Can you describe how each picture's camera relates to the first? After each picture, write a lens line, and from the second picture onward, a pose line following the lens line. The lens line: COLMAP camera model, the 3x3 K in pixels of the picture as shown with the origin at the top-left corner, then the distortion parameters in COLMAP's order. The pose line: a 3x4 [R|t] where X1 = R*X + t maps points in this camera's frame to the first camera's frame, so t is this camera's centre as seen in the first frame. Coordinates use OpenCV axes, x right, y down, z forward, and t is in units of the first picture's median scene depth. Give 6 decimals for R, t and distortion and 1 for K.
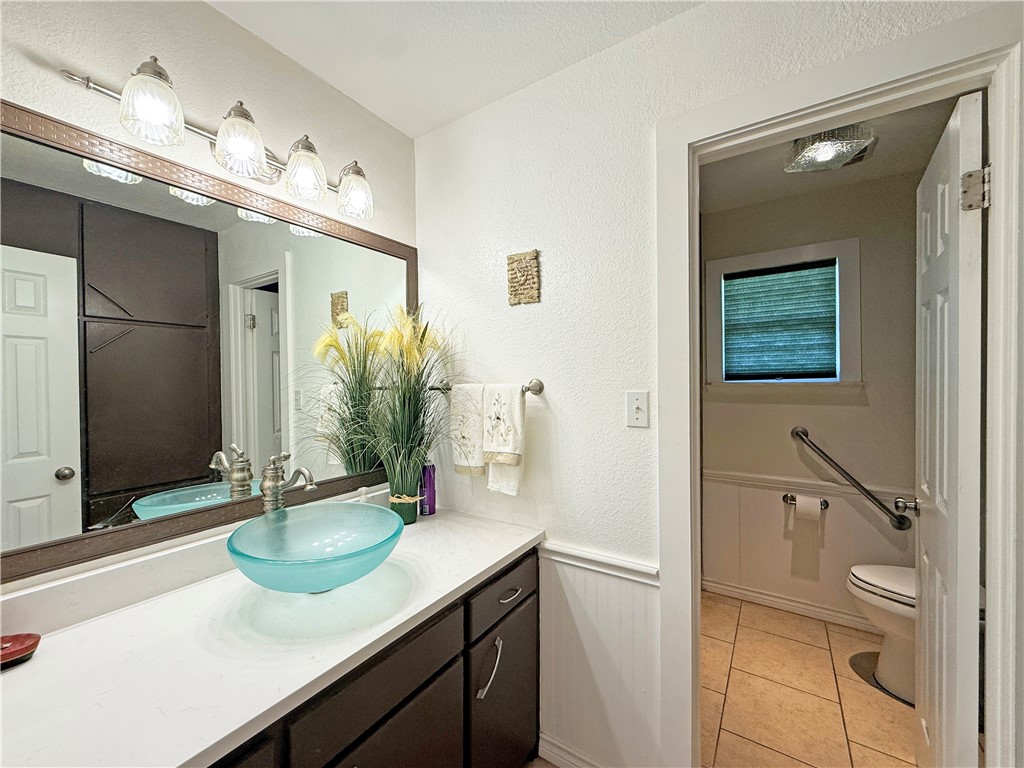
lens RADIAL K [[408.5, 0, 502.4], [0, 408.5, 384.0], [0, 0, 1]] dist [-0.002459, 0.000670]
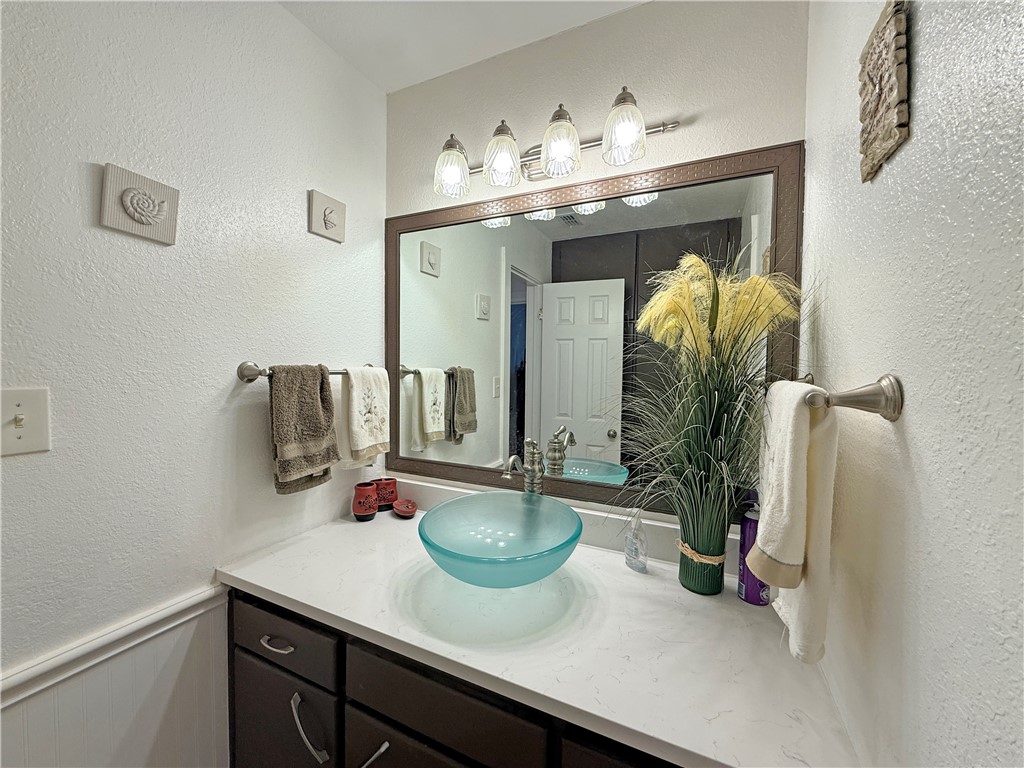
lens RADIAL K [[408.5, 0, 508.8], [0, 408.5, 384.8], [0, 0, 1]] dist [-0.002459, 0.000670]
pose [[0.151566, 0.050246, -0.987169, 0.380058], [-0.020604, 0.998651, 0.047667, -0.013142], [0.988232, 0.013115, 0.152397, 0.638372]]
